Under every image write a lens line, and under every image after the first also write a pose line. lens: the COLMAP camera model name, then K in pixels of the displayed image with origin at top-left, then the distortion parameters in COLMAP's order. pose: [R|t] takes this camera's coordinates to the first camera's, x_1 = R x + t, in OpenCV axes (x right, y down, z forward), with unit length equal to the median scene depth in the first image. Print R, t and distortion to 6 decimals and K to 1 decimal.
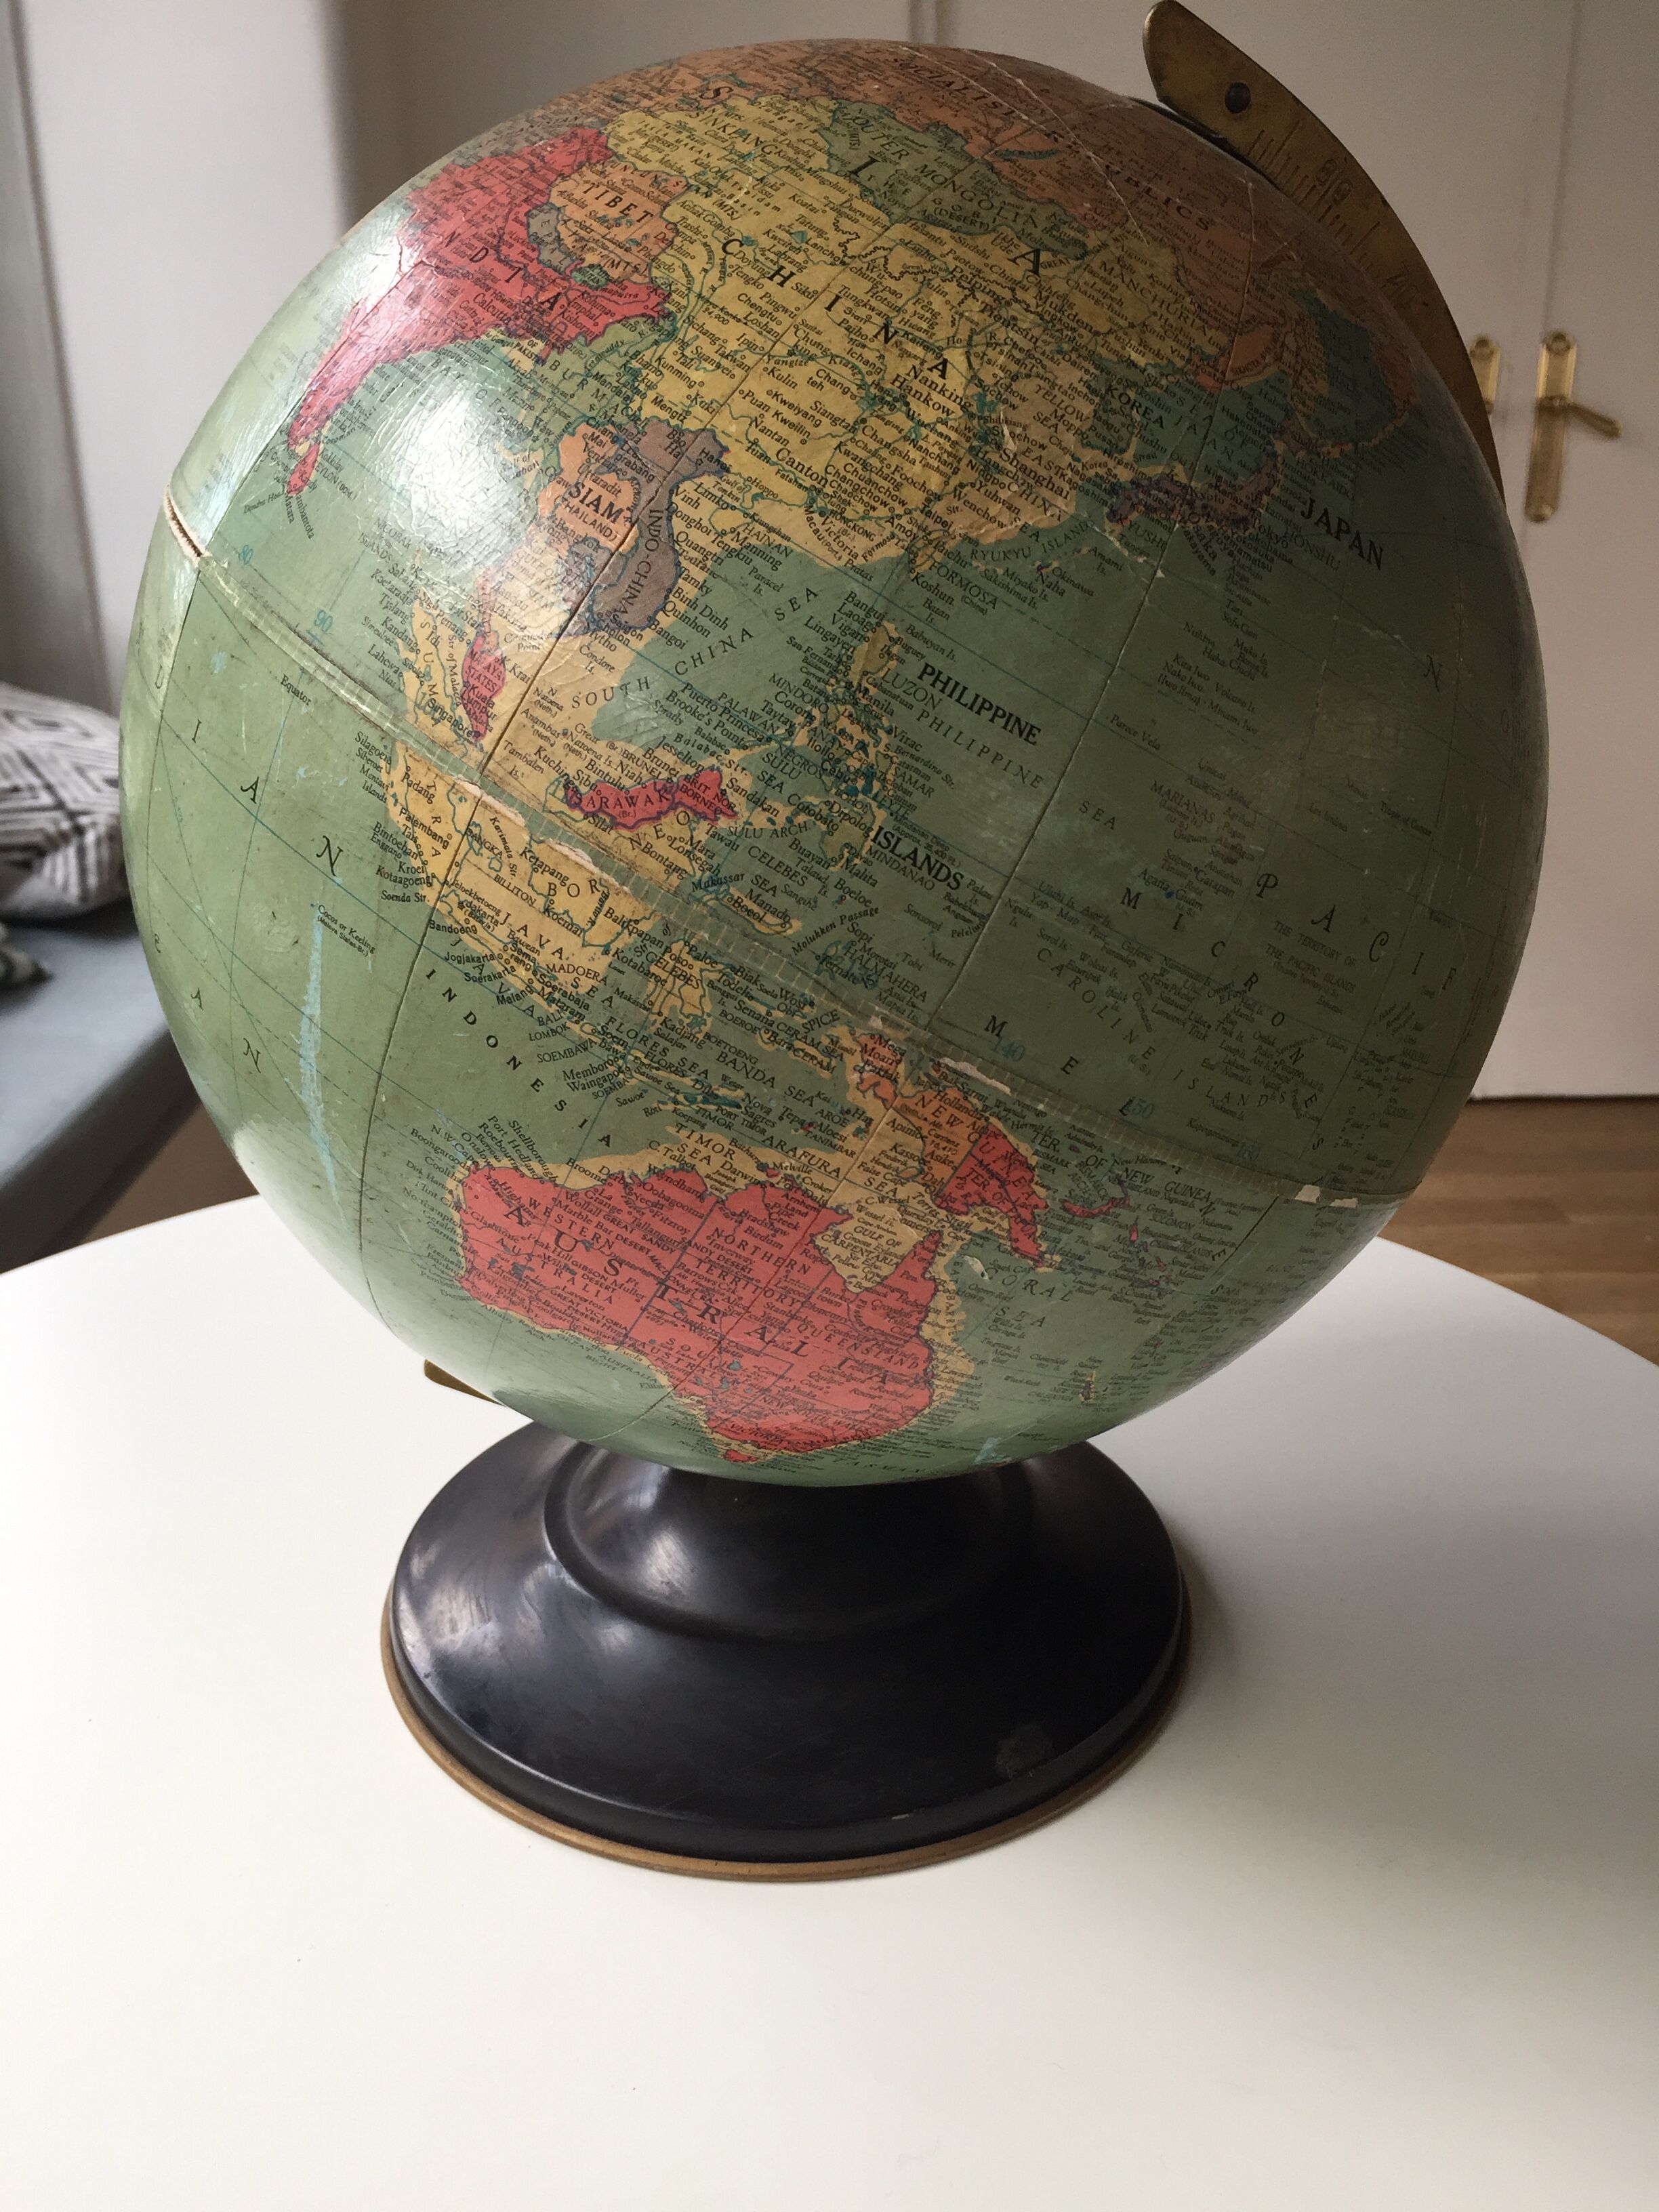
lens RADIAL K [[1949.7, 0, 838.7], [0, 1949.7, 1091.0], [0, 0, 1]] dist [0.069494, -0.088575]
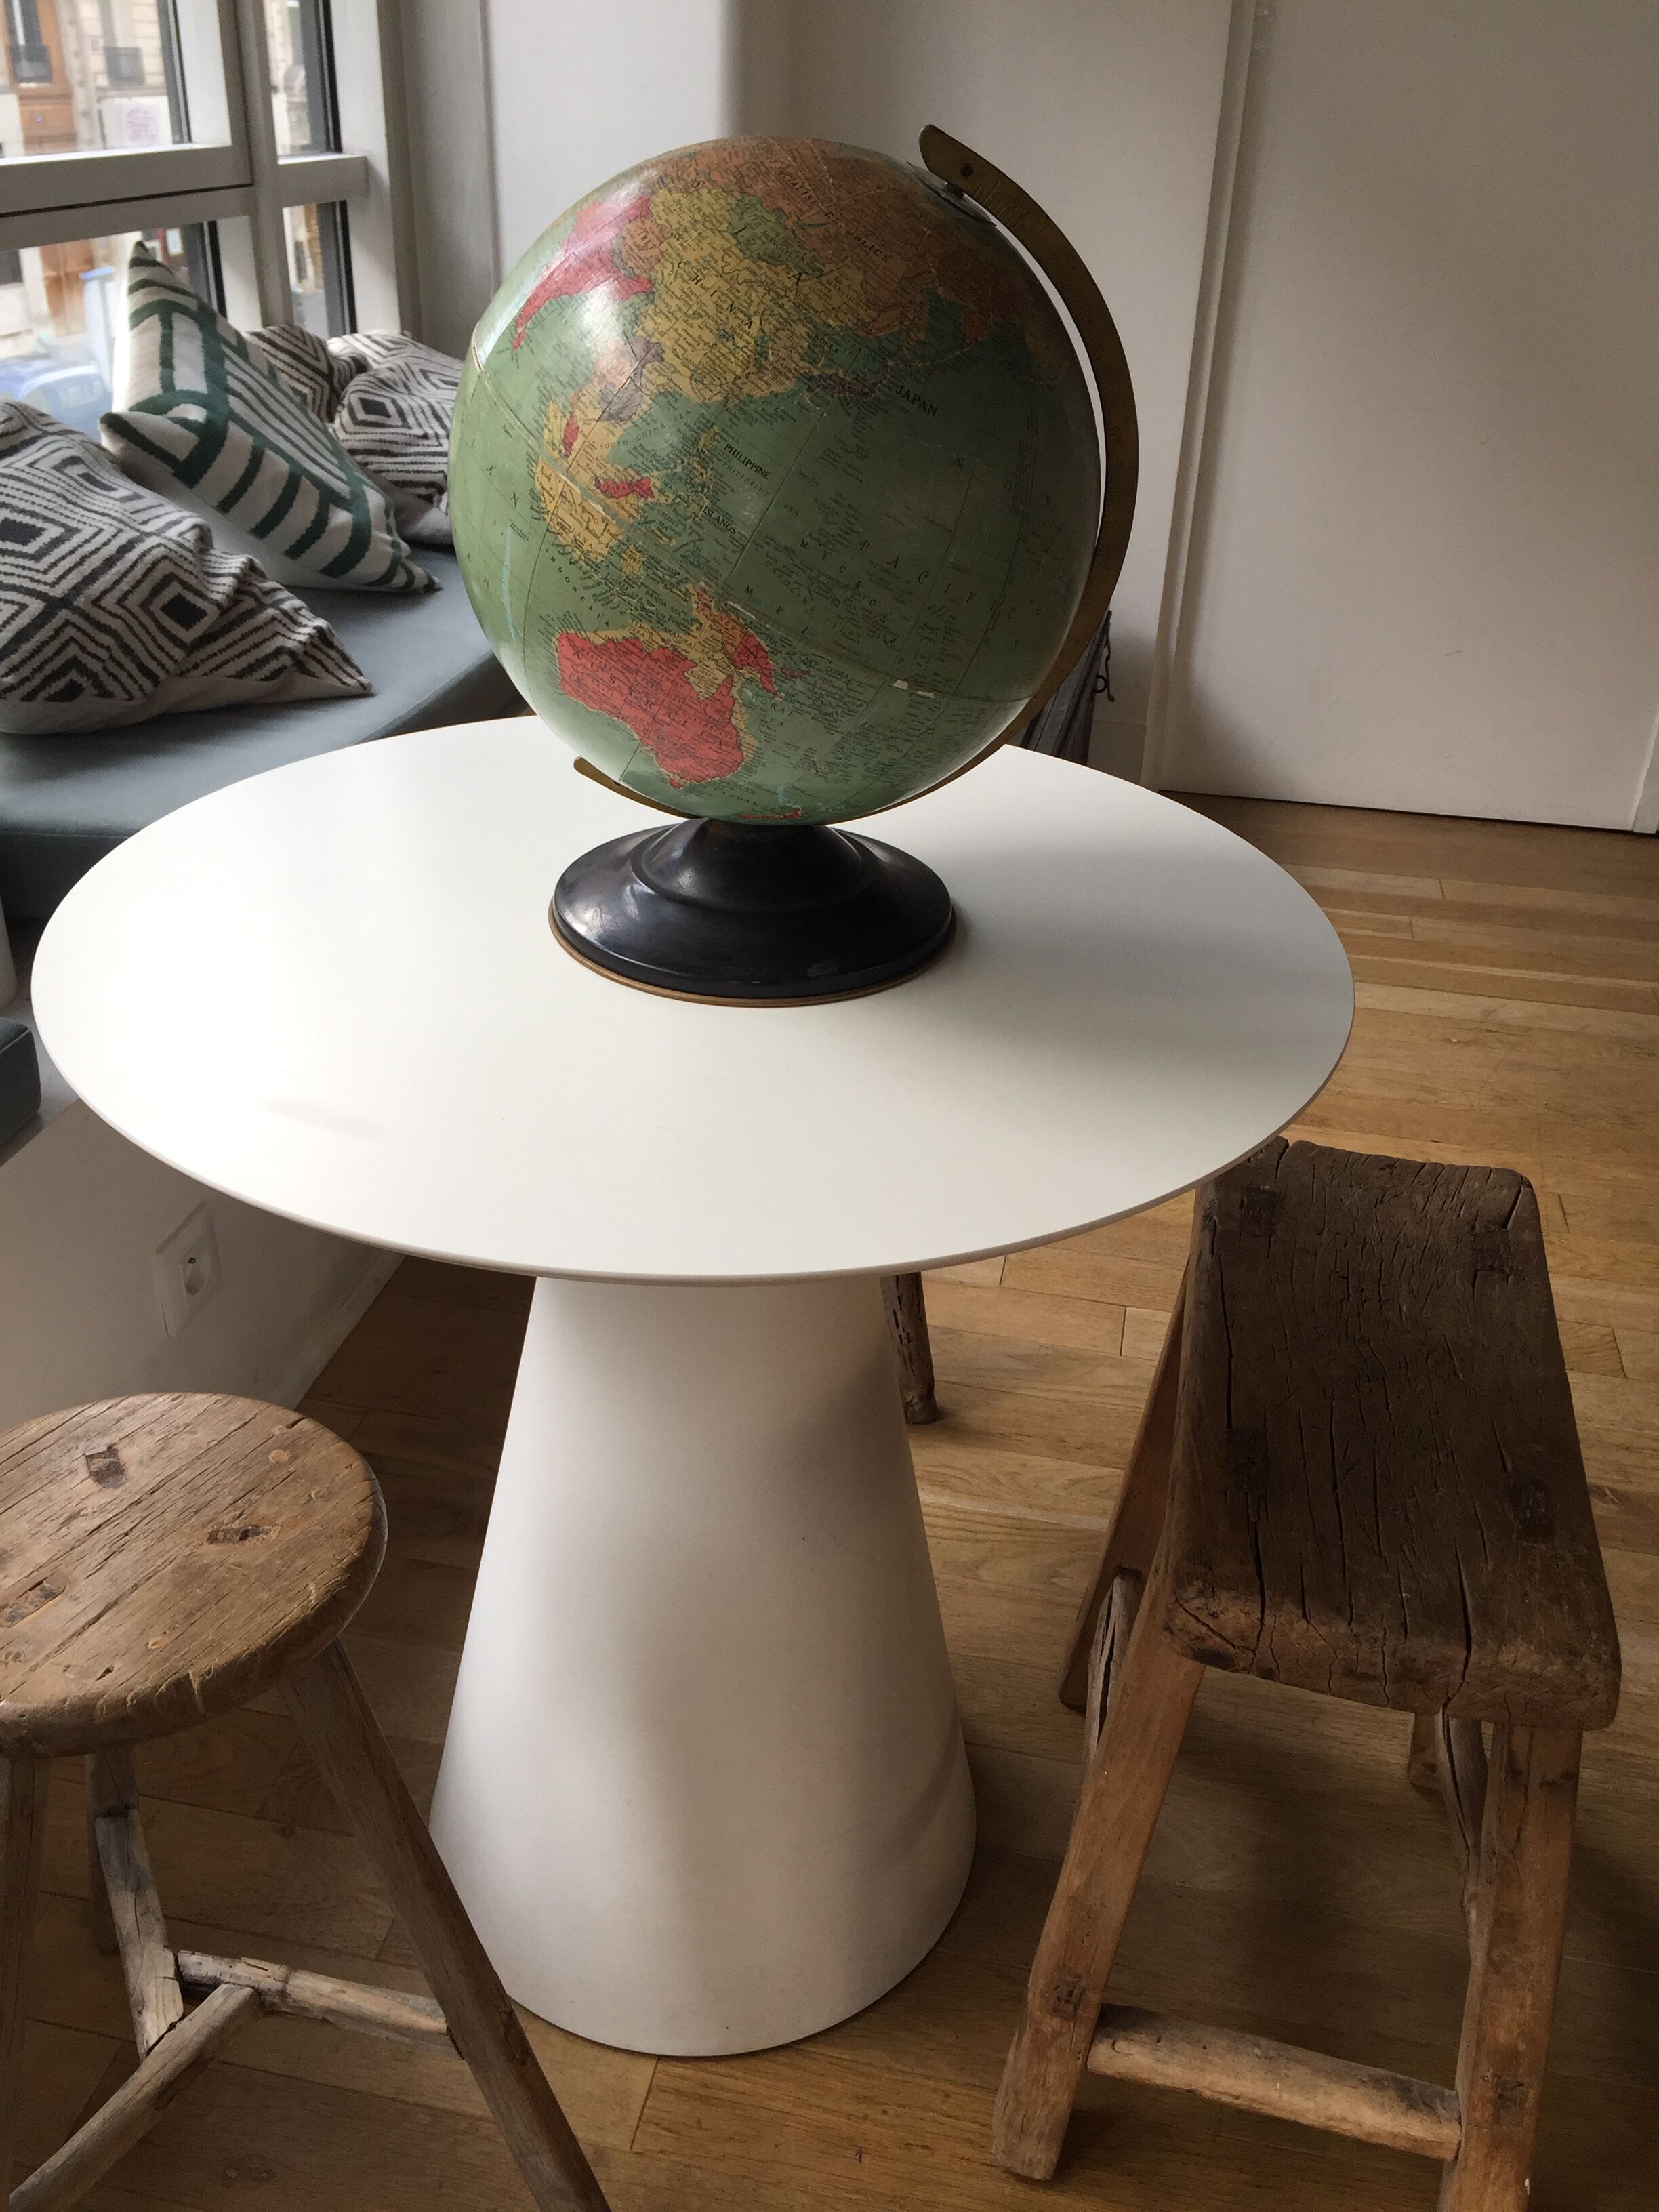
lens RADIAL K [[1949.7, 0, 847.1], [0, 1949.7, 1119.8], [0, 0, 1]] dist [0.069494, -0.088575]
pose [[0.977358, 0.137932, -0.160453, 0.720112], [-0.109806, 0.978851, 0.172607, 0.191100], [0.180868, -0.151080, 0.971834, -1.611507]]
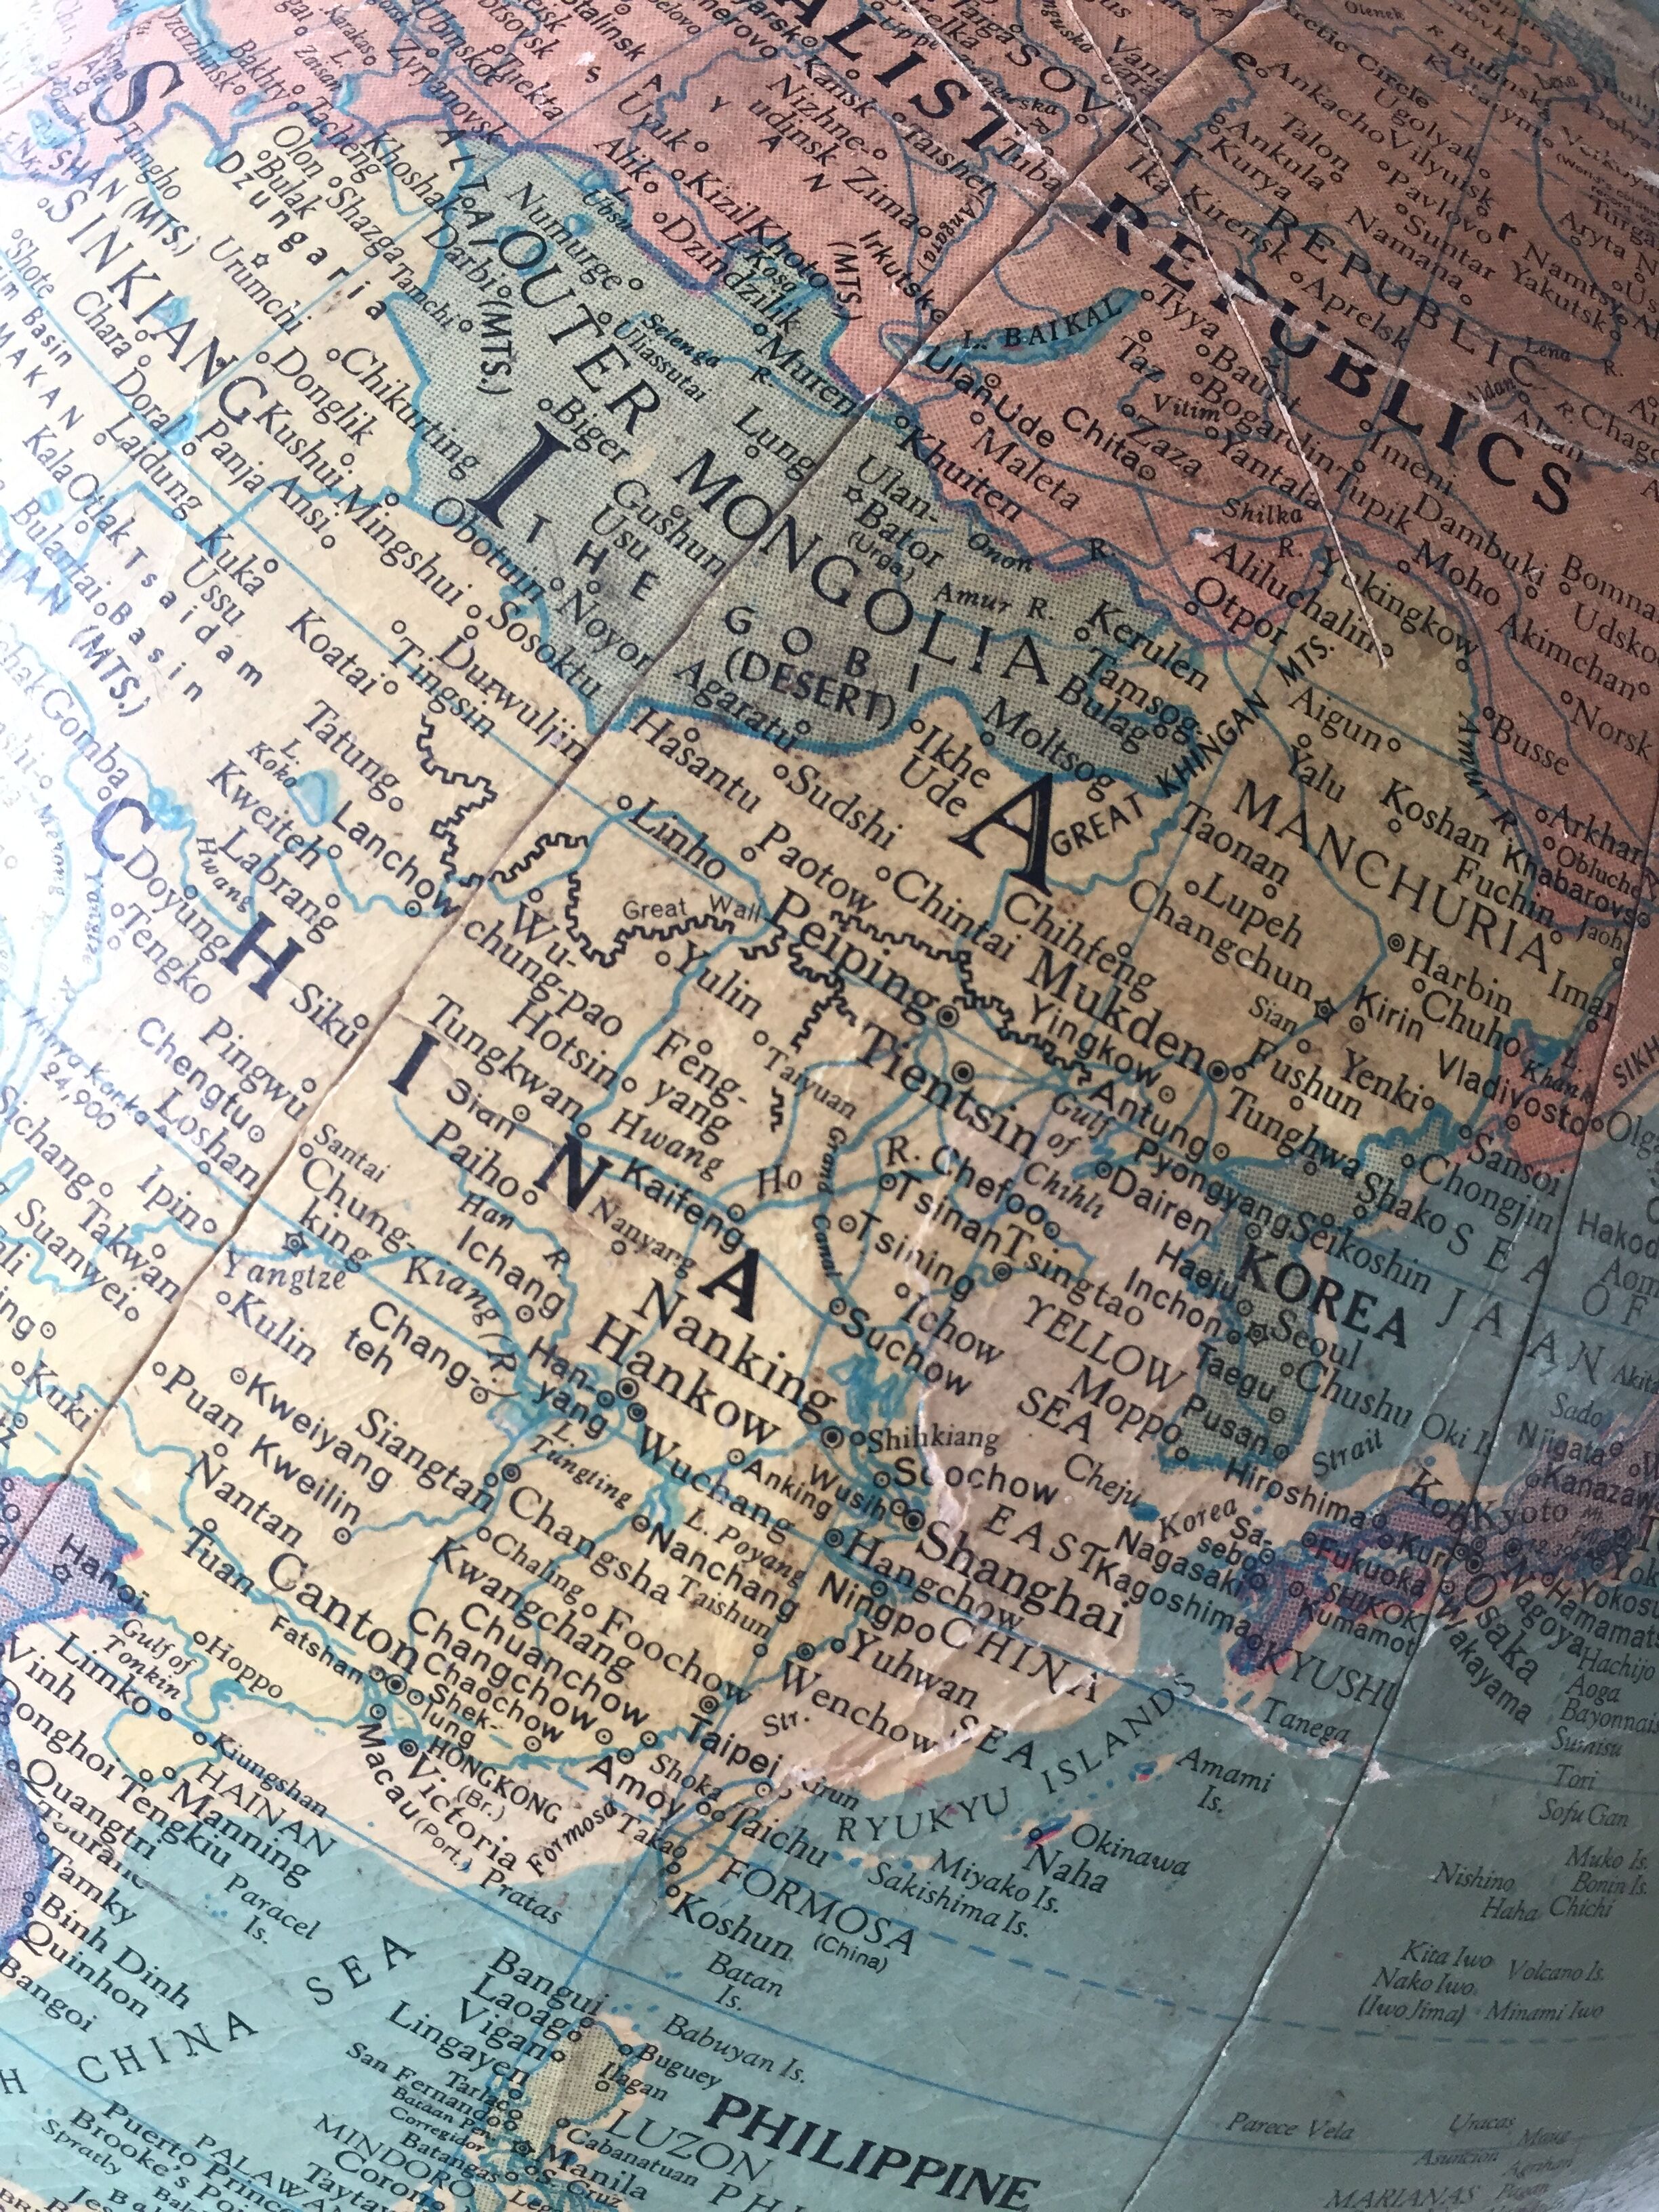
lens RADIAL K [[1949.7, 0, 834.9], [0, 1949.7, 1108.6], [0, 0, 1]] dist [0.069494, -0.088575]
pose [[0.997154, -0.012492, -0.074343, 0.091150], [0.037662, 0.936838, 0.347730, -0.498618], [0.065304, -0.349540, 0.934643, 0.684456]]
